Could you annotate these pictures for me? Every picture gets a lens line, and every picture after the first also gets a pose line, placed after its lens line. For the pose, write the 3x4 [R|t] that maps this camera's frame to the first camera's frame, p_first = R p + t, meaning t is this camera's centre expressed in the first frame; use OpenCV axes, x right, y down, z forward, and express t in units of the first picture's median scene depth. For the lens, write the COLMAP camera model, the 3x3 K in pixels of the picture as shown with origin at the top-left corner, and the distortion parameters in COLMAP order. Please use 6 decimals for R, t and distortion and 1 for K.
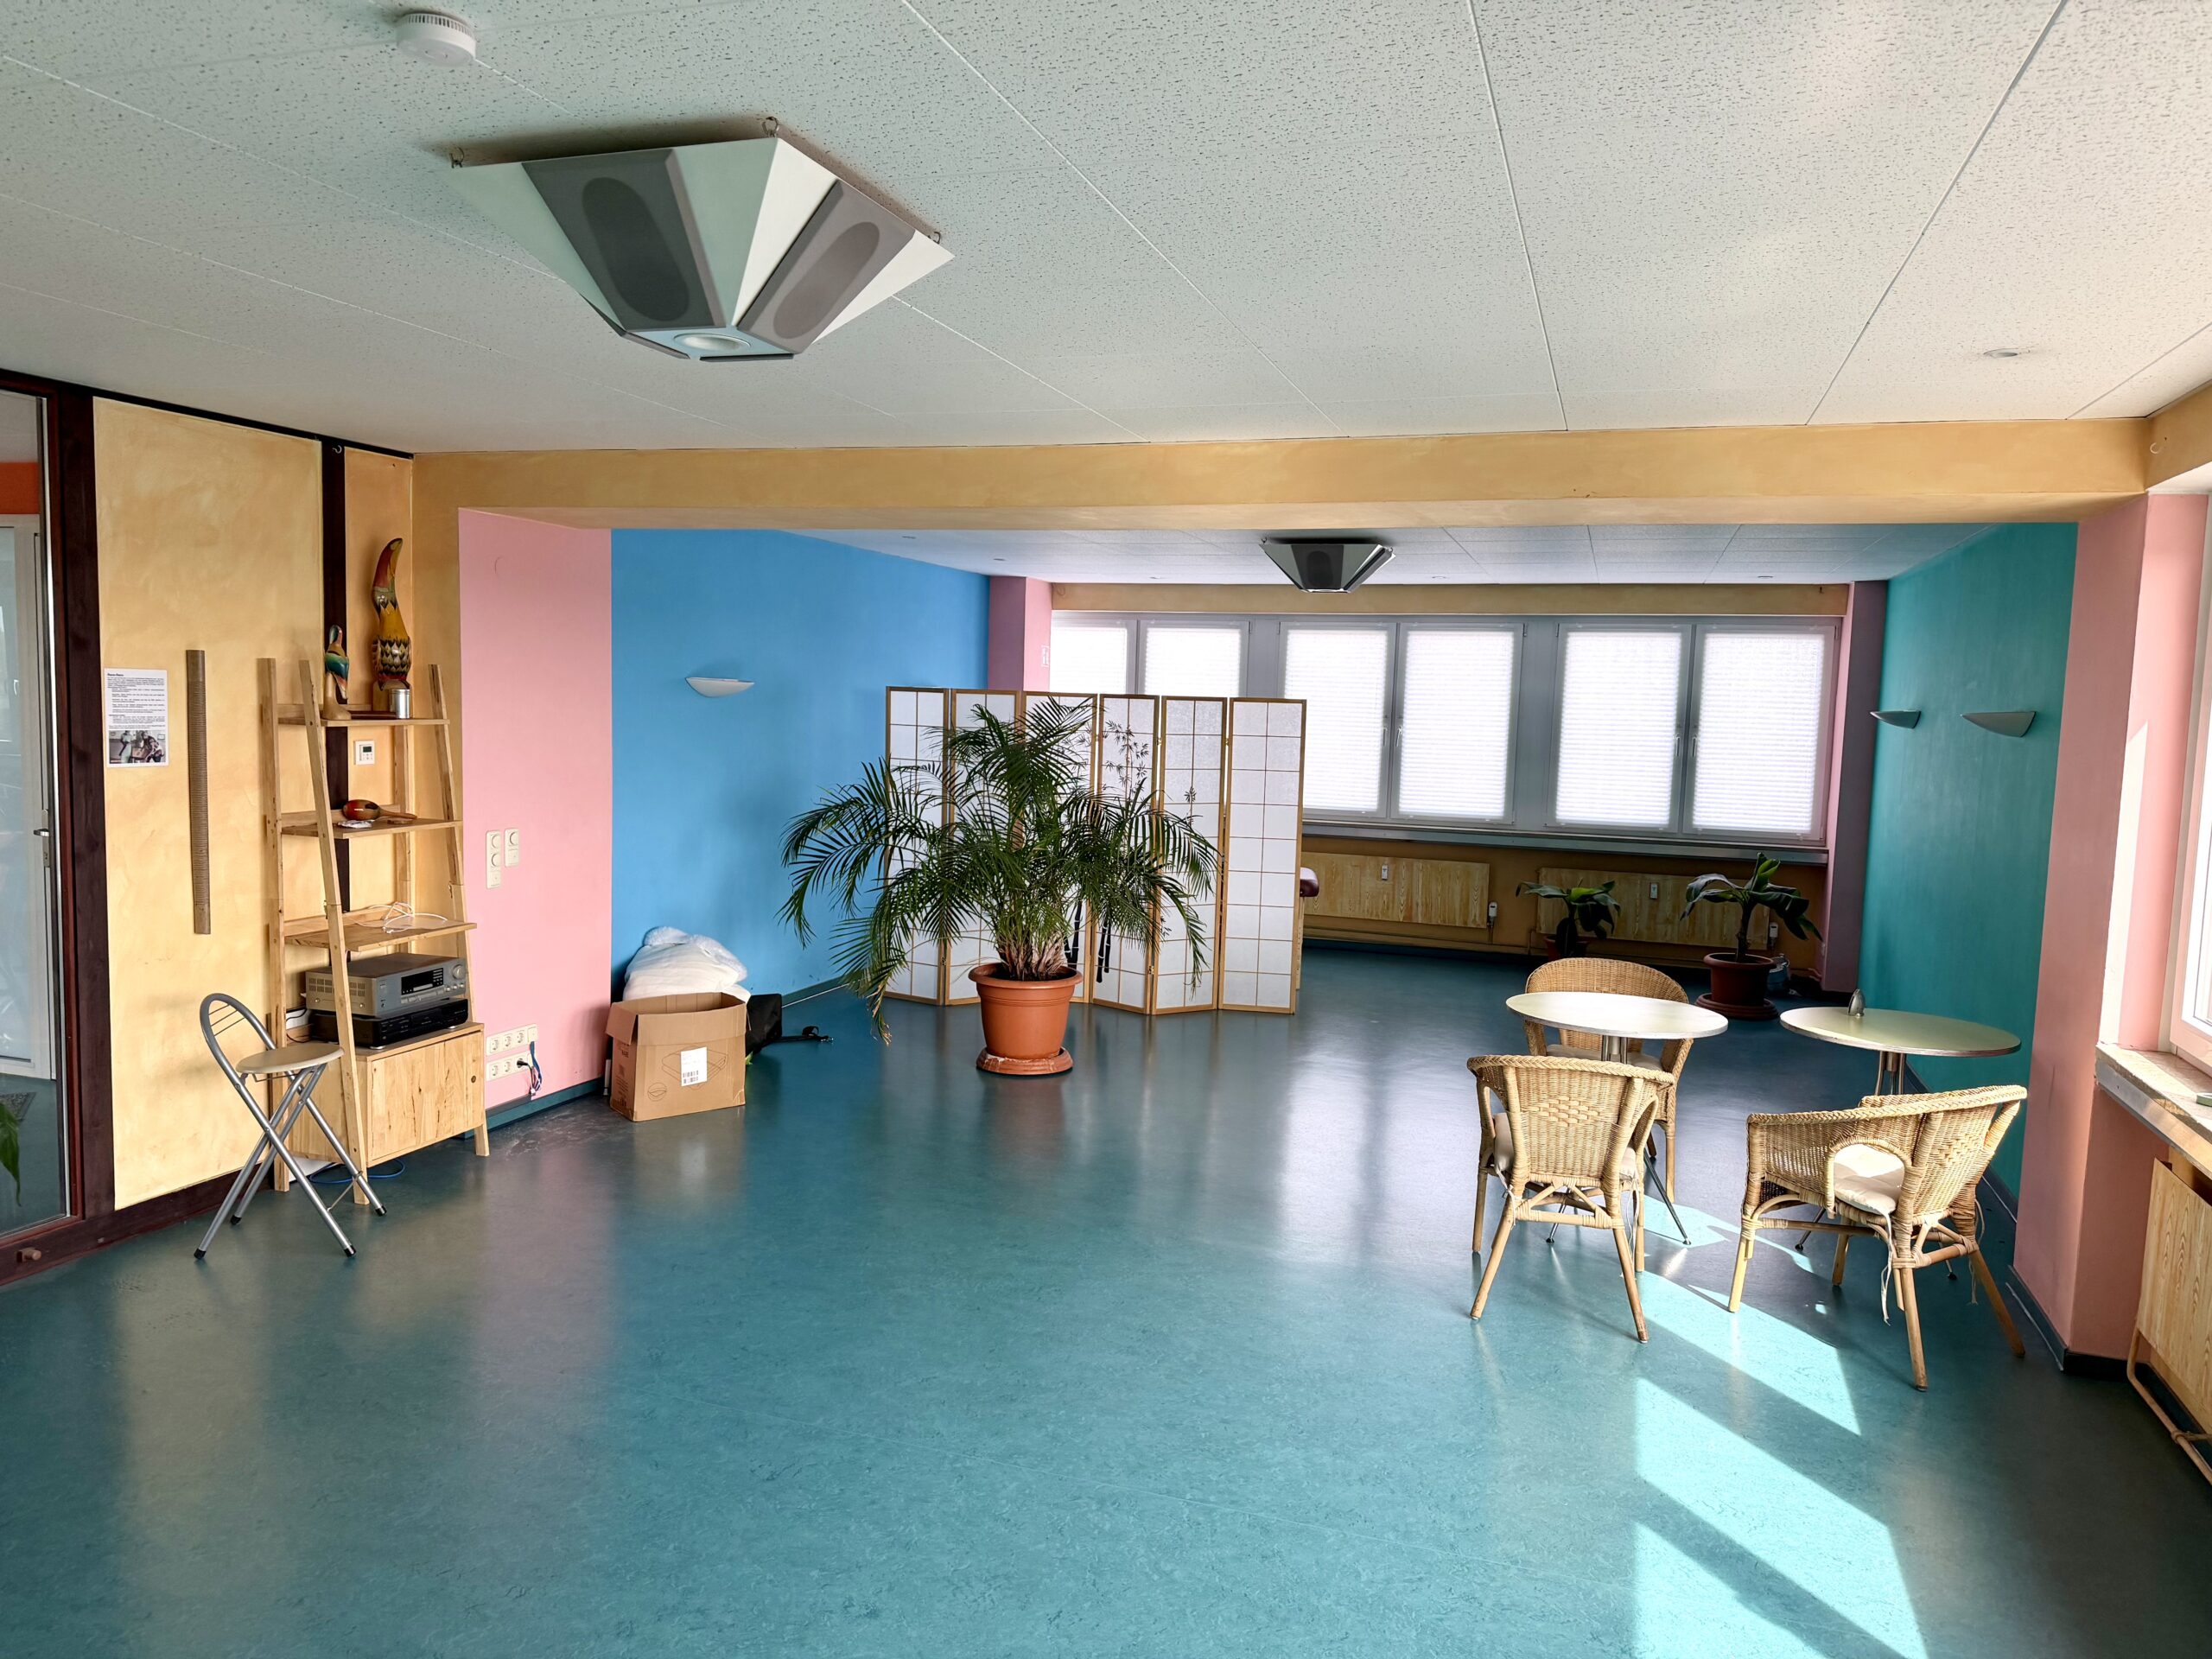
lens RADIAL K [[1556.2, 0, 1099.6], [0, 1556.2, 831.2], [0, 0, 1]] dist [0.081492, -0.103032]
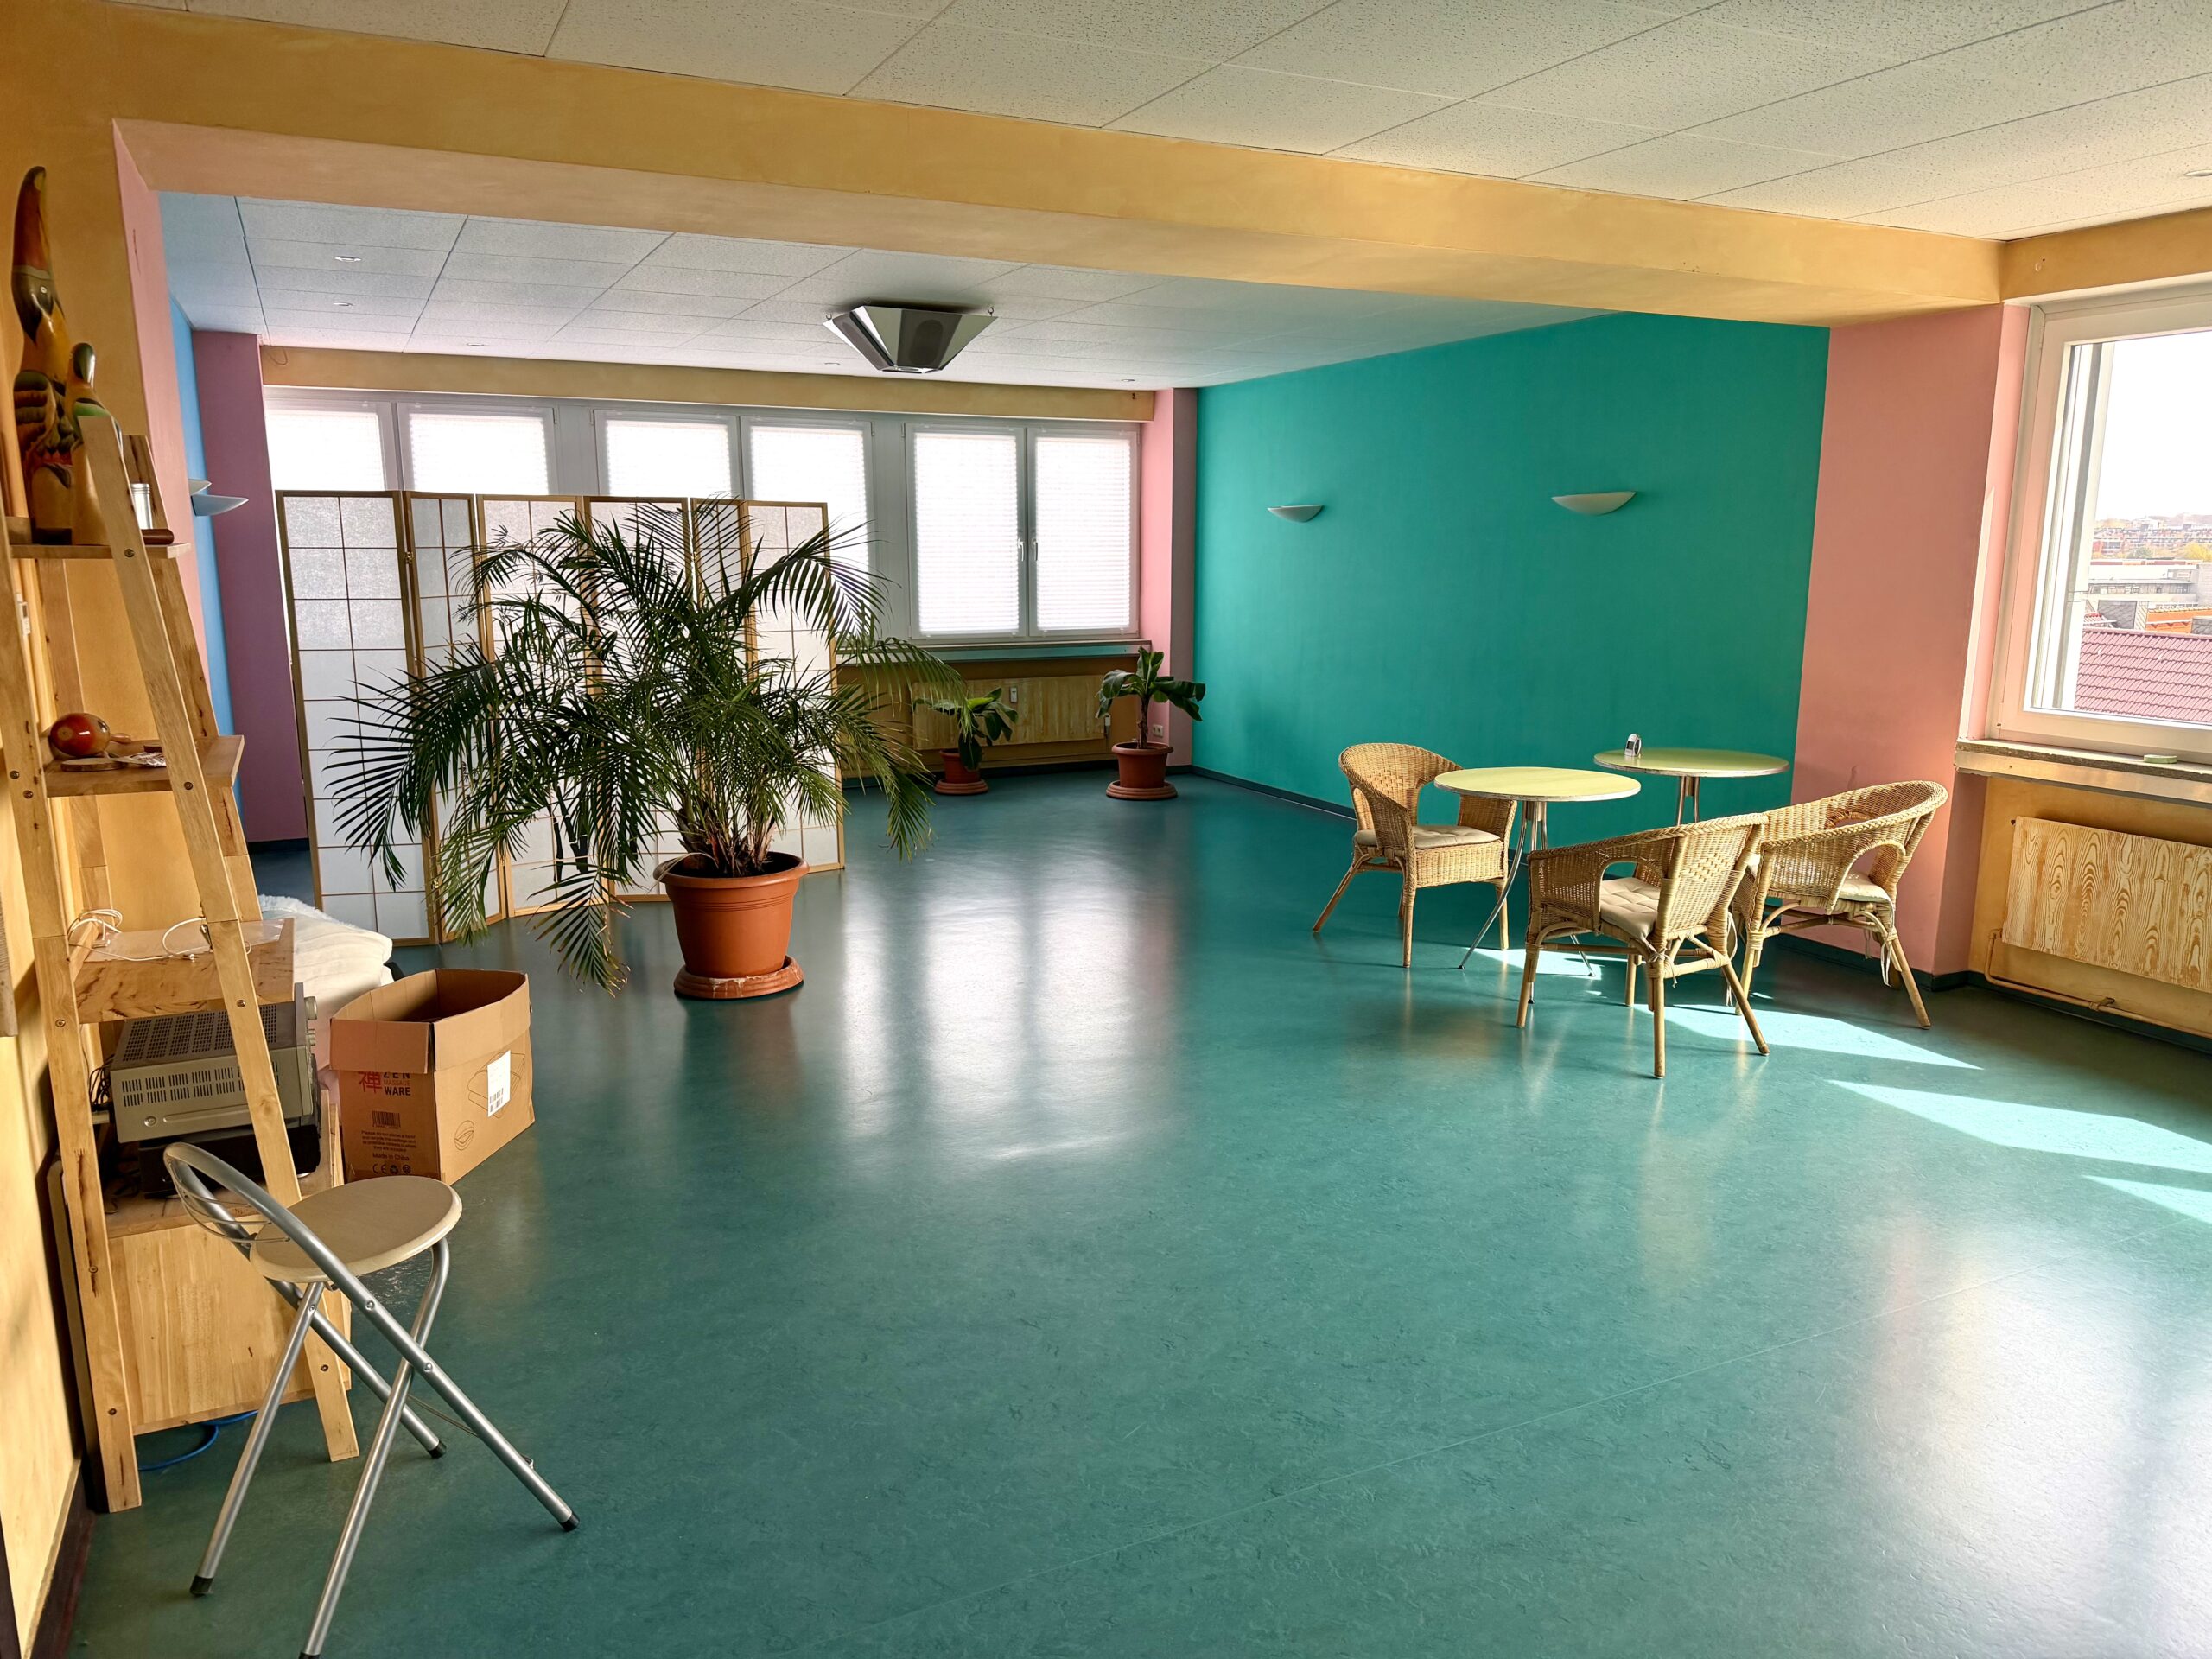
lens RADIAL K [[1556.2, 0, 1106.6], [0, 1556.2, 839.2], [0, 0, 1]] dist [0.081492, -0.103032]
pose [[0.706966, -0.161734, 0.688506, -0.423288], [0.081255, 0.985629, 0.148096, -0.019152], [-0.702564, -0.048754, 0.709948, 0.308192]]
